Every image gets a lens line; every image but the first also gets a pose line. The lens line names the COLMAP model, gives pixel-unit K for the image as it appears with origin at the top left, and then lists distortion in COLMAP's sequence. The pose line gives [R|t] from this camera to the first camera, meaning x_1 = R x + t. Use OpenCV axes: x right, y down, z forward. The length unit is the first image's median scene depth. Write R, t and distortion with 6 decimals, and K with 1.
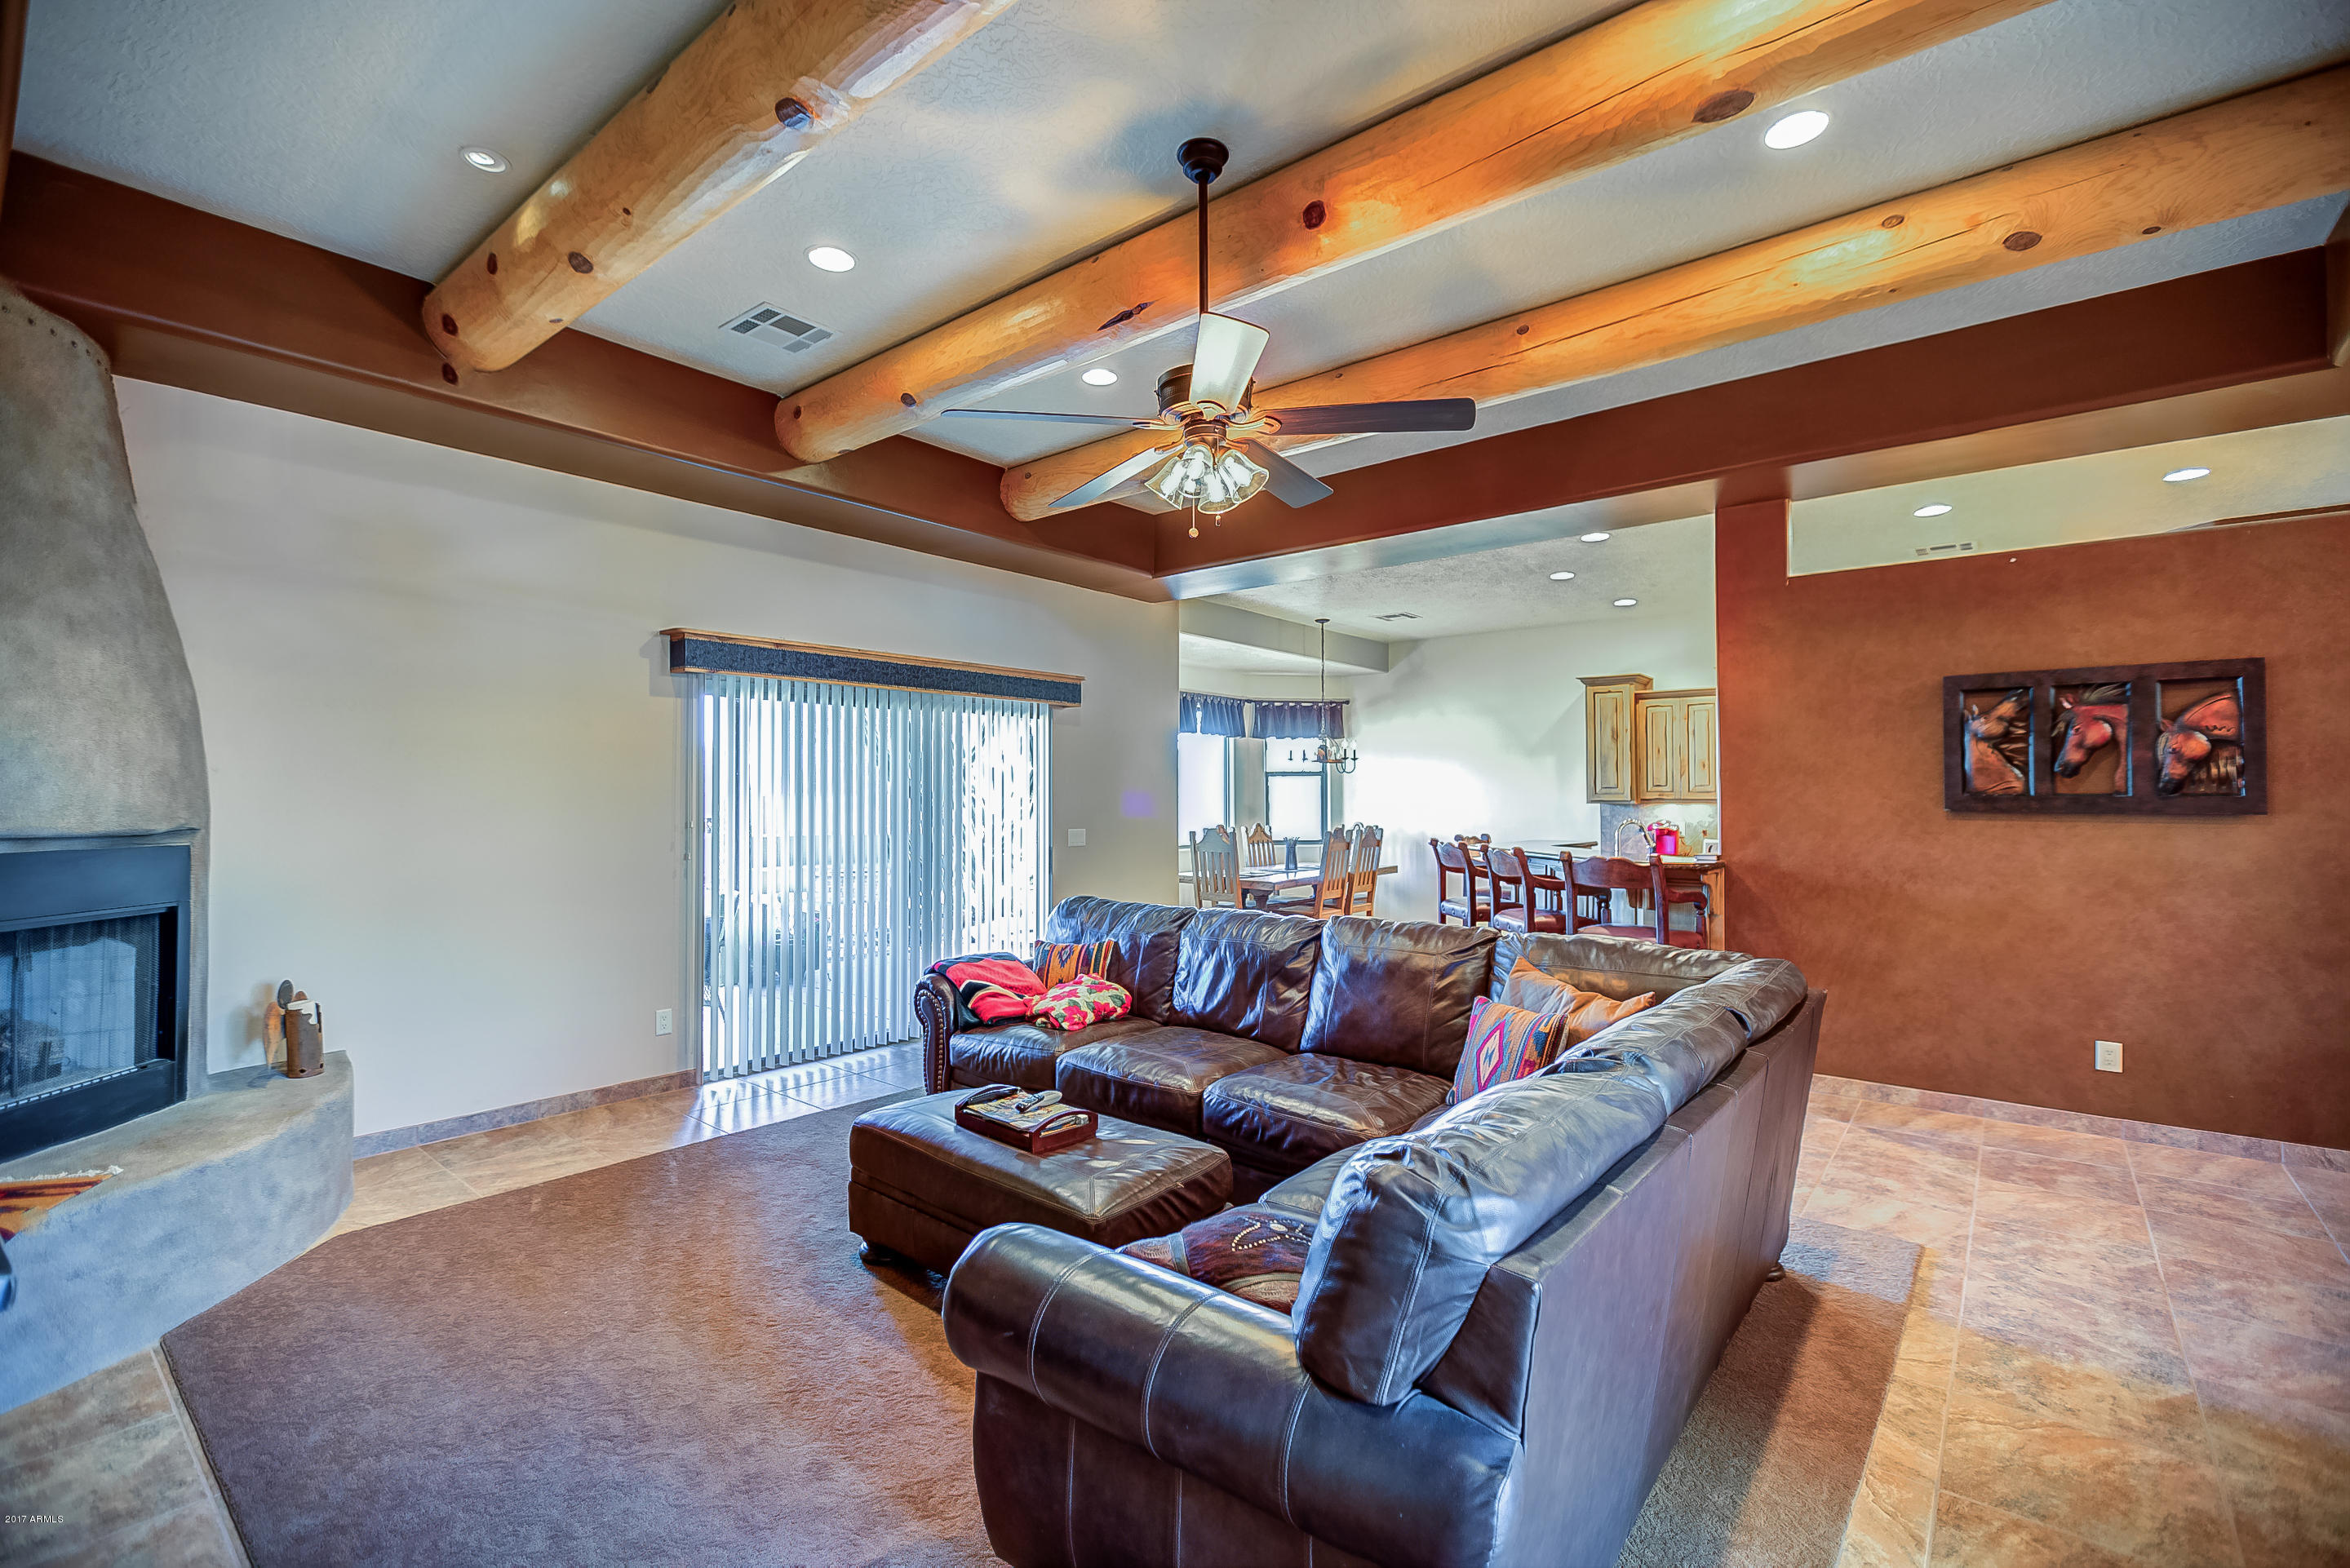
lens RADIAL K [[1036.5, 0, 1166.6], [0, 1036.5, 784.6], [0, 0, 1]] dist [-0.011860, 0.005538]
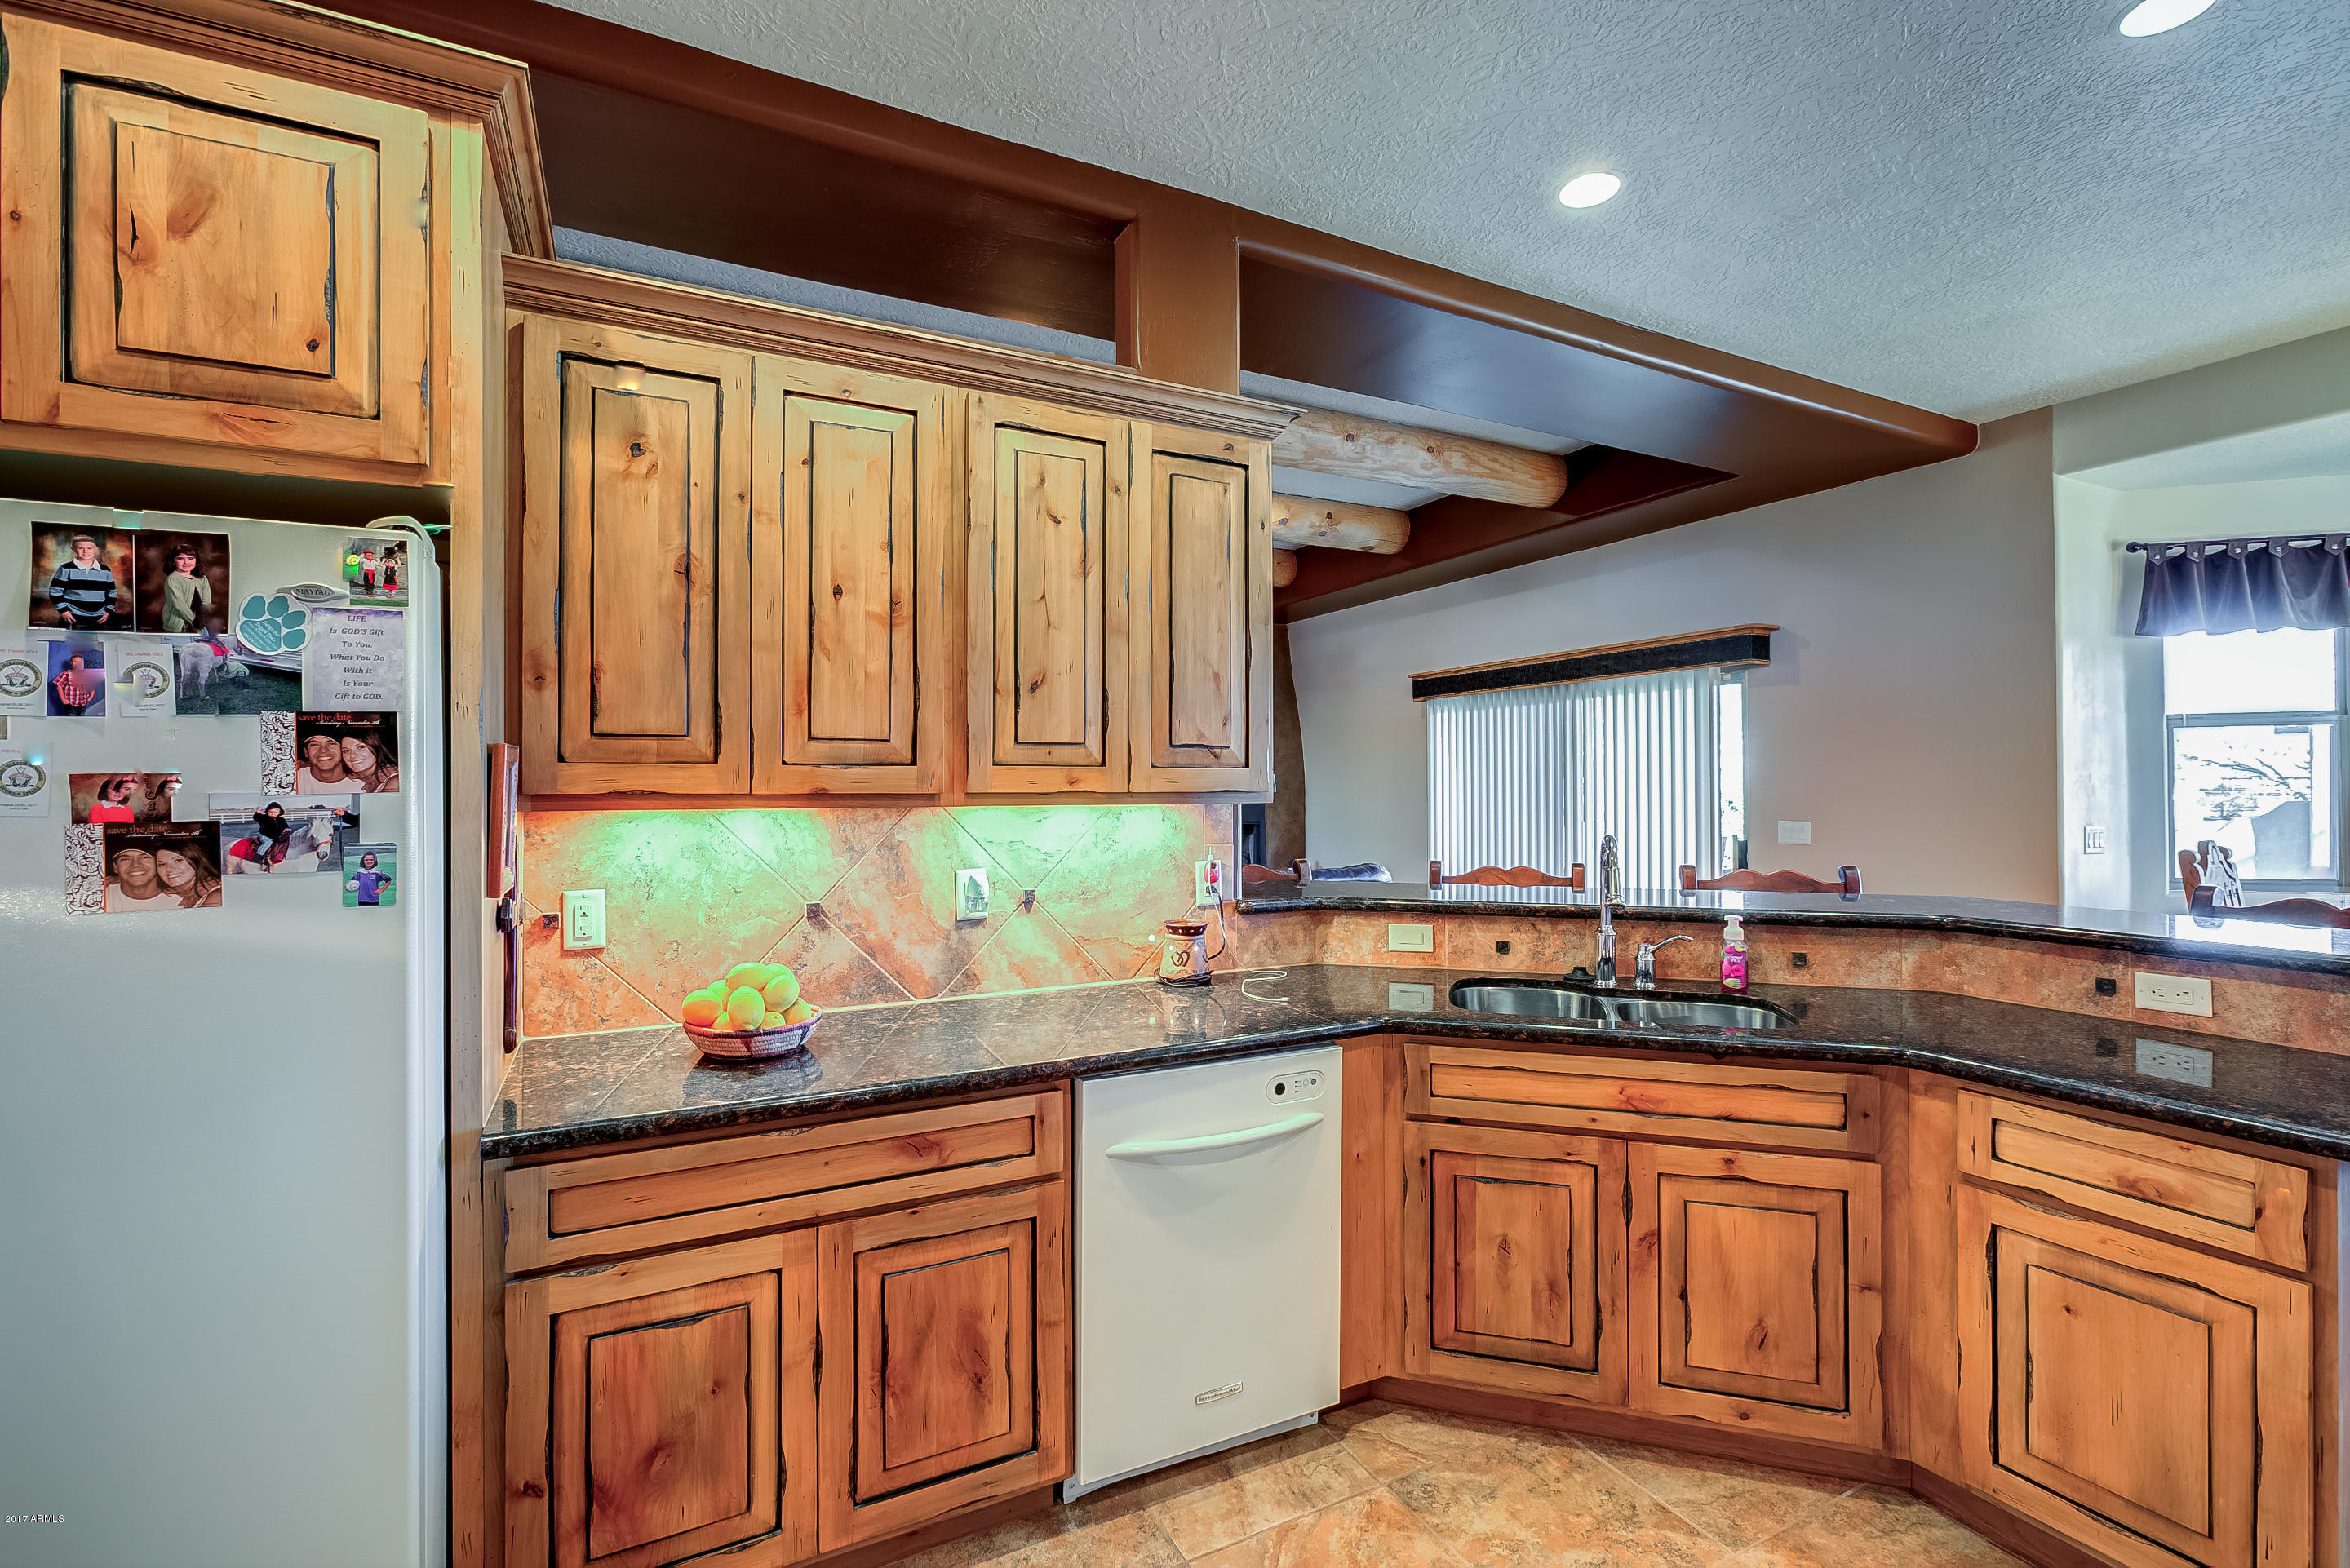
lens RADIAL K [[1036.5, 0, 1179.0], [0, 1036.5, 780.6], [0, 0, 1]] dist [-0.011860, 0.005538]
pose [[-0.384355, 0.000835, -0.923185, 0.629674], [0.019647, 0.999781, -0.007275, 0.008680], [0.922976, -0.020934, -0.384287, 0.713086]]
